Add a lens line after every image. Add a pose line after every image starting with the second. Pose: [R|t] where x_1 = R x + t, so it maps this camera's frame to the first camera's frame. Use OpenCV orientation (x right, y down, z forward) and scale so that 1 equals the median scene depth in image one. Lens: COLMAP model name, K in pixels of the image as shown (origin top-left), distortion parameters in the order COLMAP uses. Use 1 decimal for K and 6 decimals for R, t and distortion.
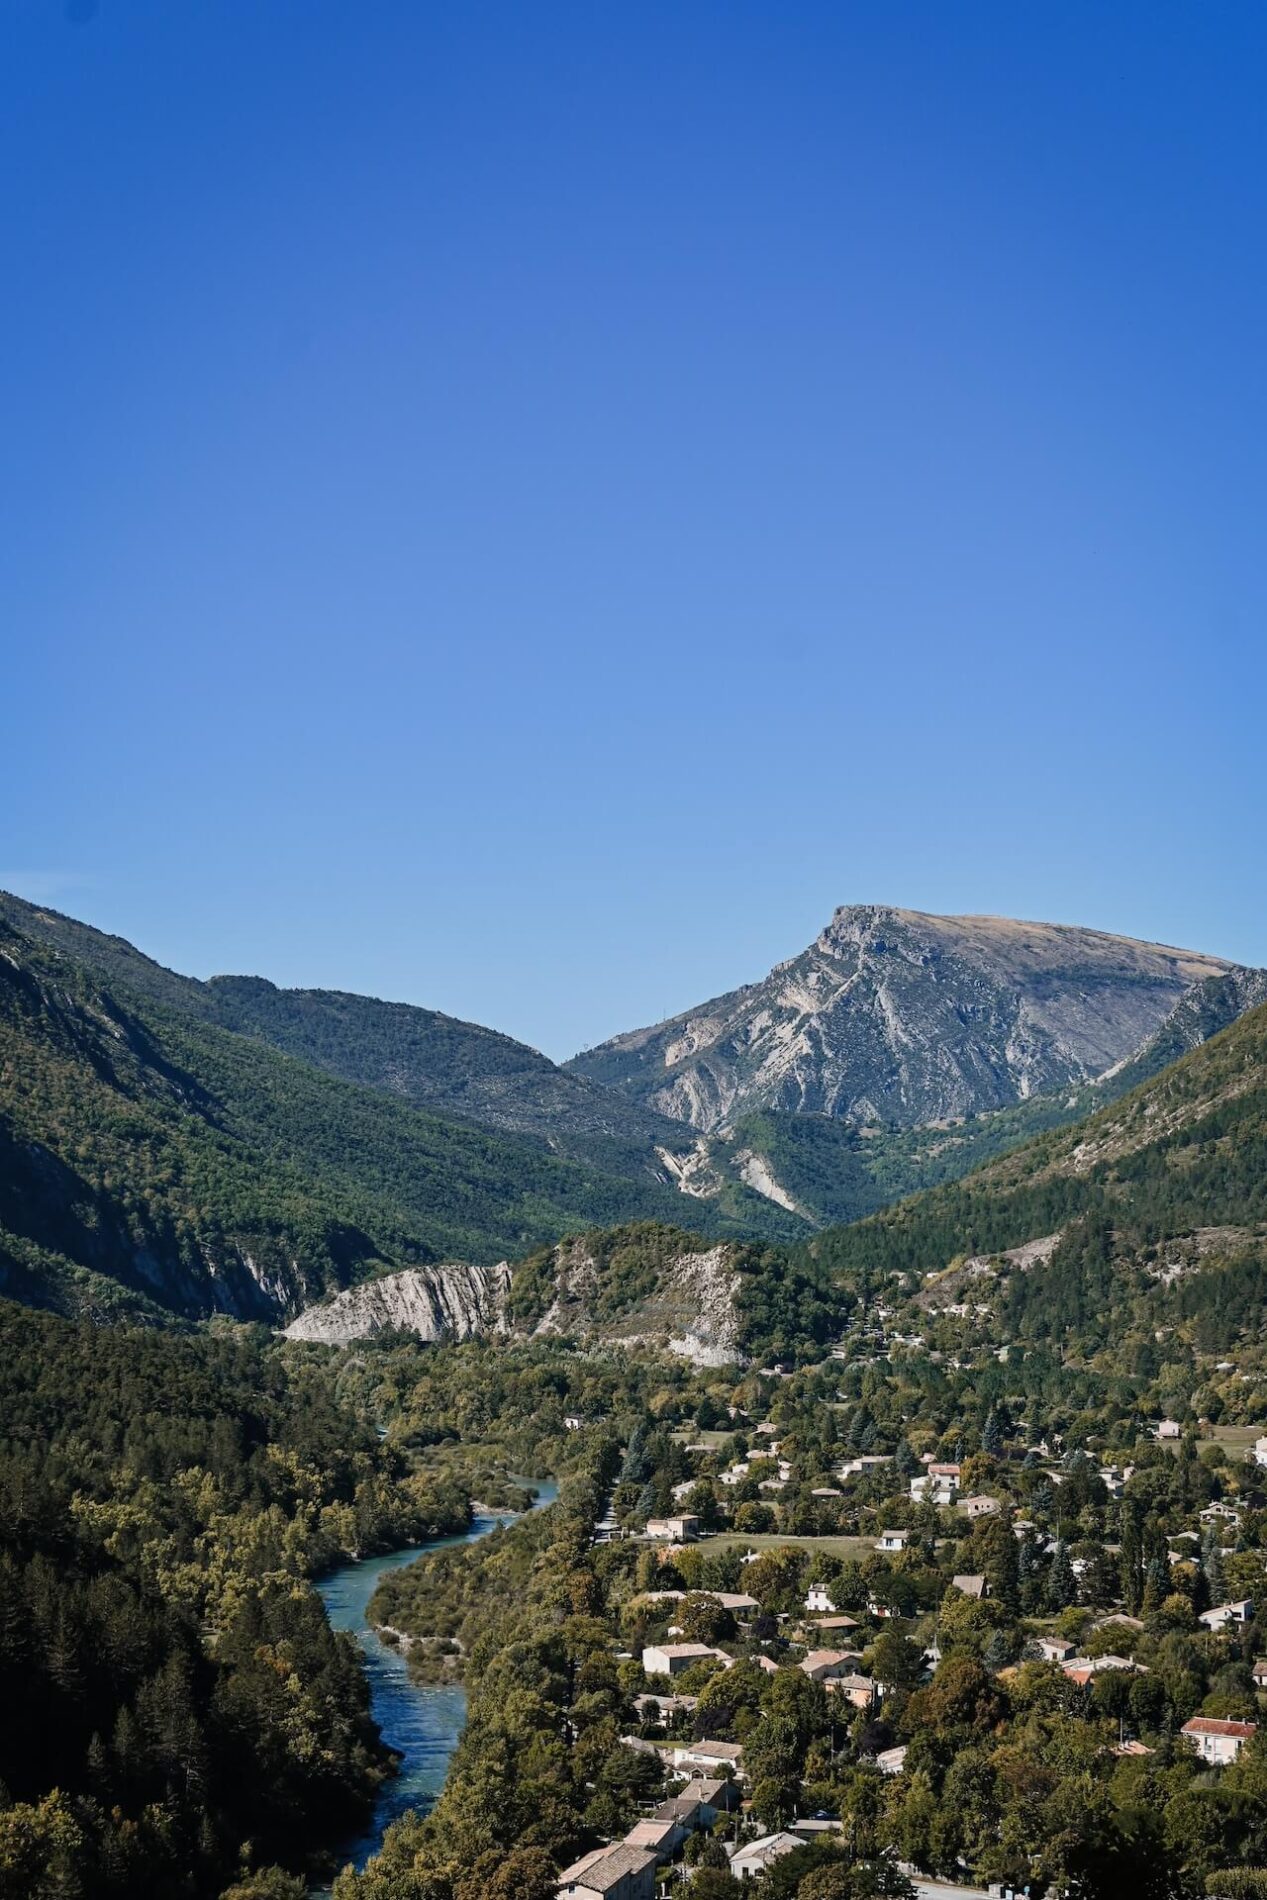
lens RADIAL K [[3936.0, 0, 824.6], [0, 3936.0, 946.8], [0, 0, 1]] dist [-0.029909, 0.237801]
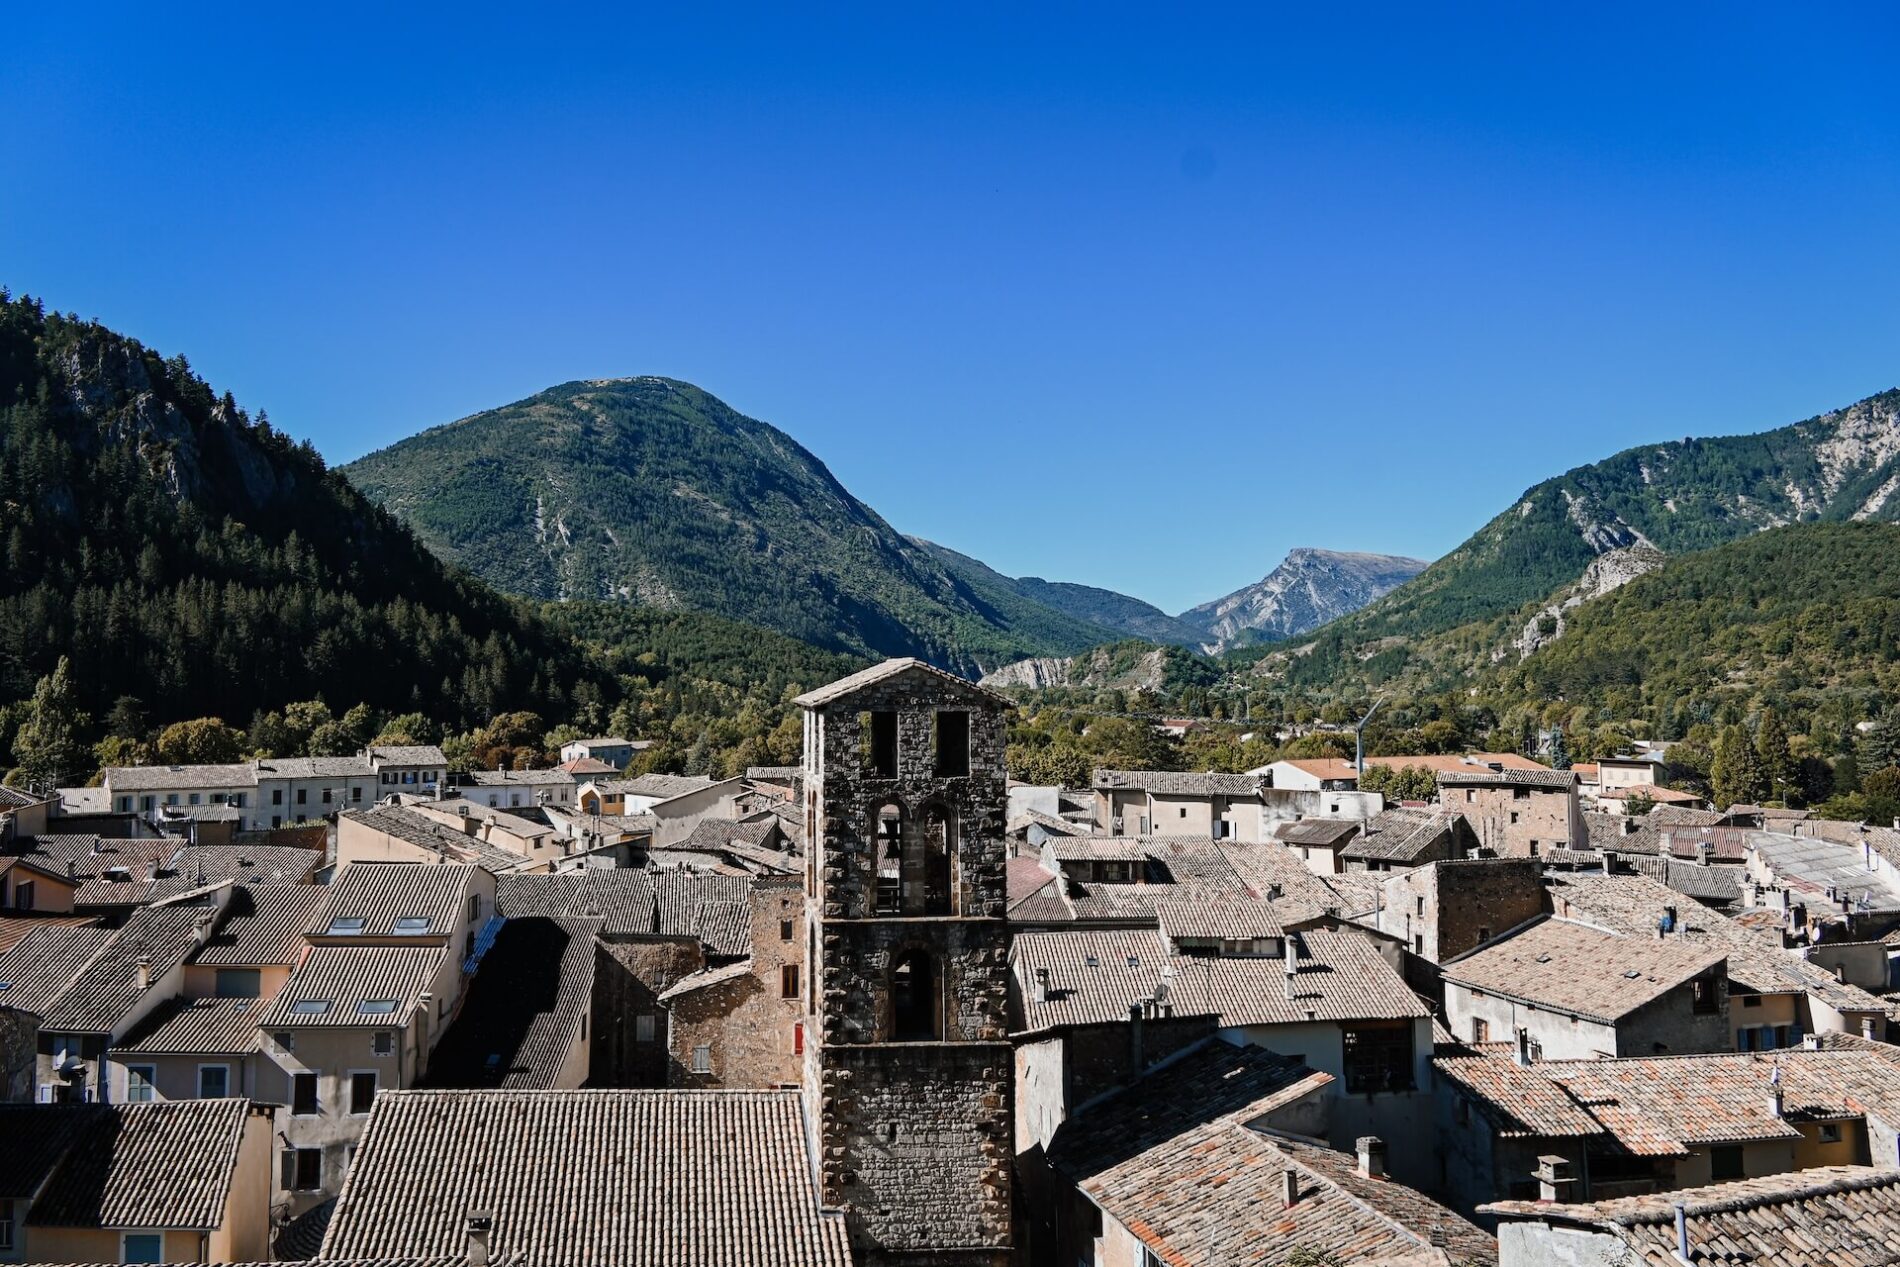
lens RADIAL K [[1468.1, 0, 960.6], [0, 1468.1, 623.6], [0, 0, 1]] dist [0.060784, -0.037776]
pose [[0.960821, -0.017816, -0.276597, 0.083852], [0.015827, 0.999830, -0.009422, 0.059305], [0.276718, 0.004675, 0.960940, 0.135844]]
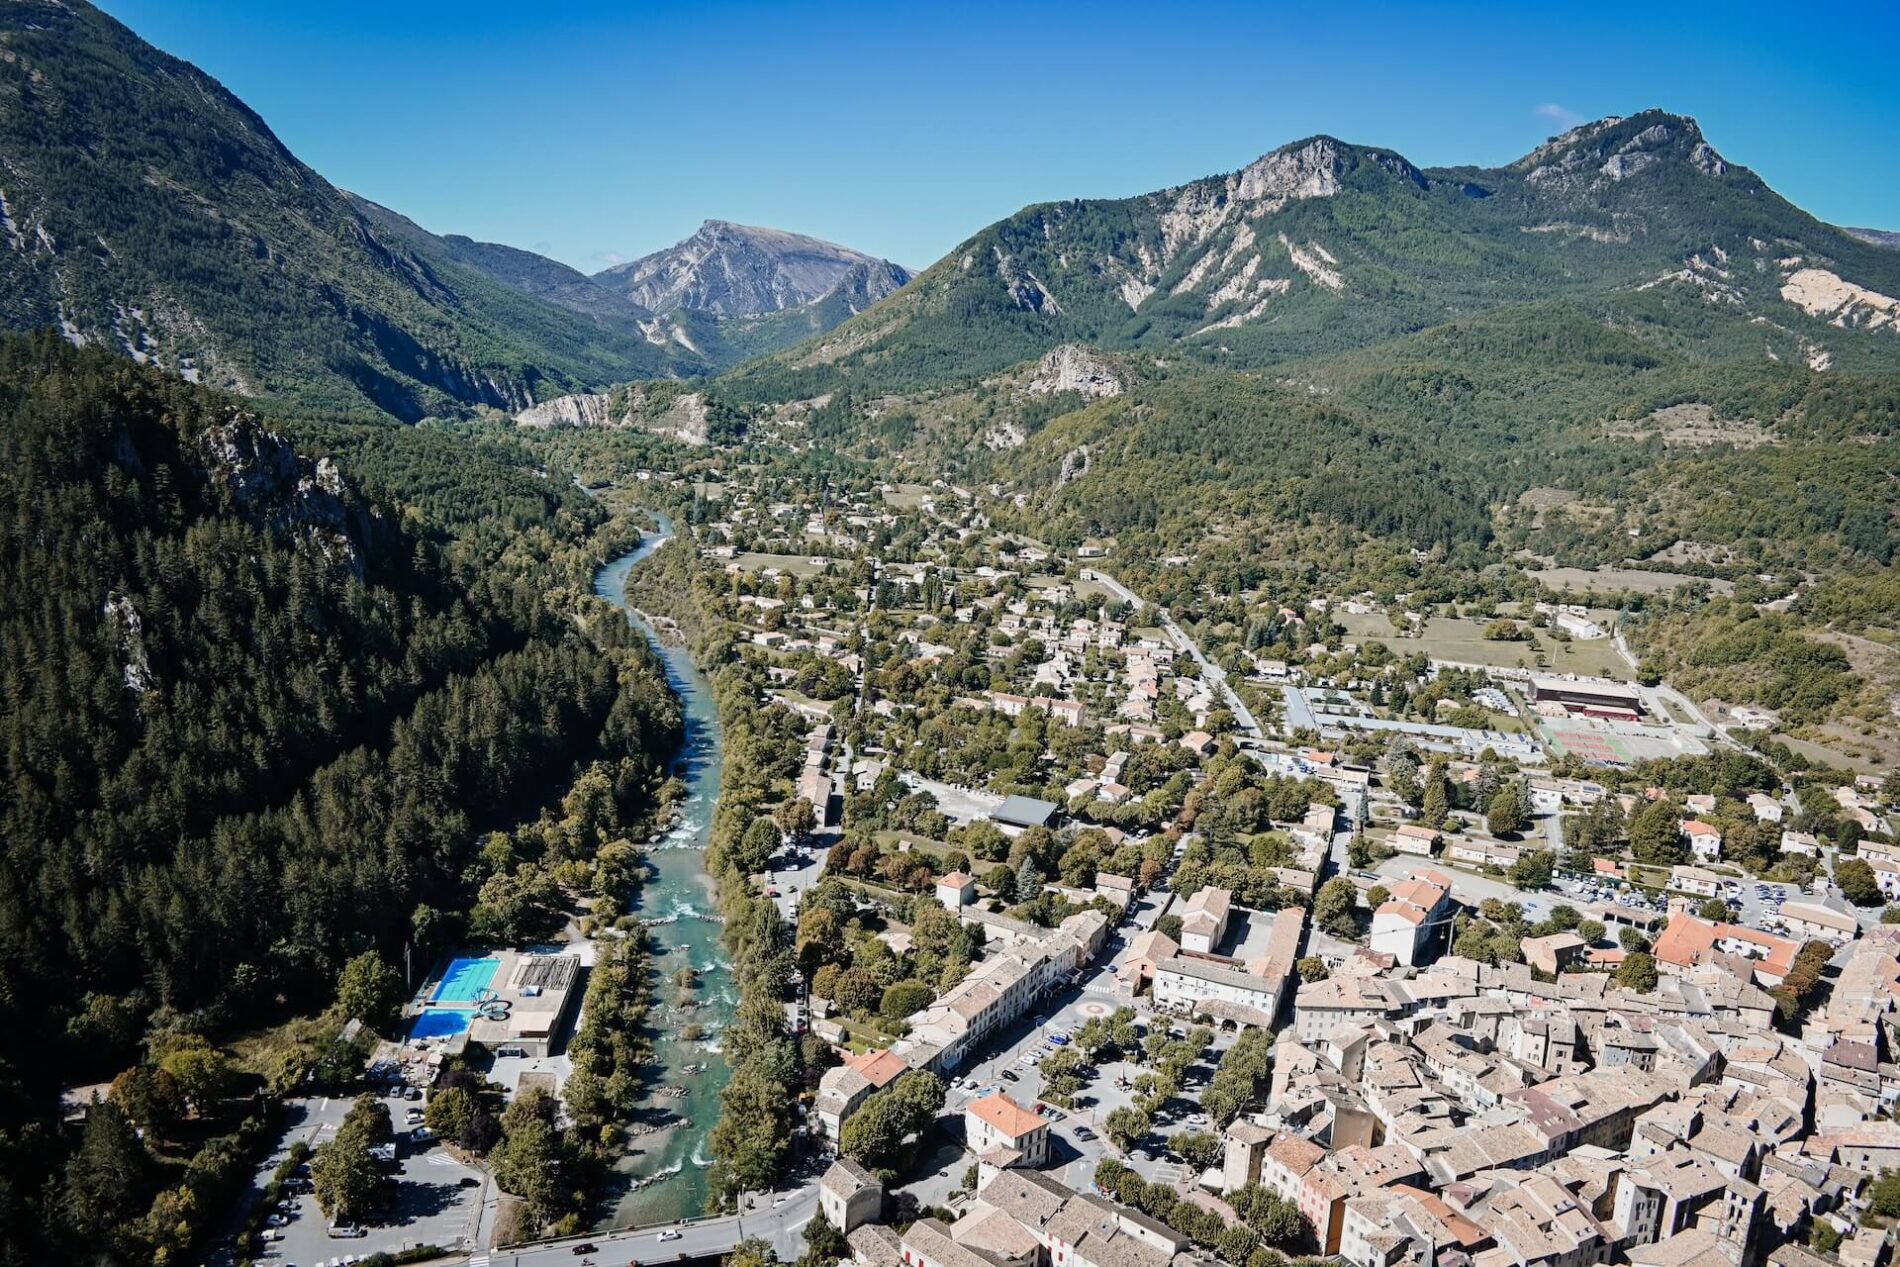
lens RADIAL K [[1468.1, 0, 960.6], [0, 1468.1, 623.6], [0, 0, 1]] dist [0.060784, -0.037776]
pose [[0.976089, 0.016725, 0.216726, -0.055124], [-0.076365, 0.959866, 0.269862, -0.043011], [-0.203515, -0.279959, 0.938192, 0.035014]]
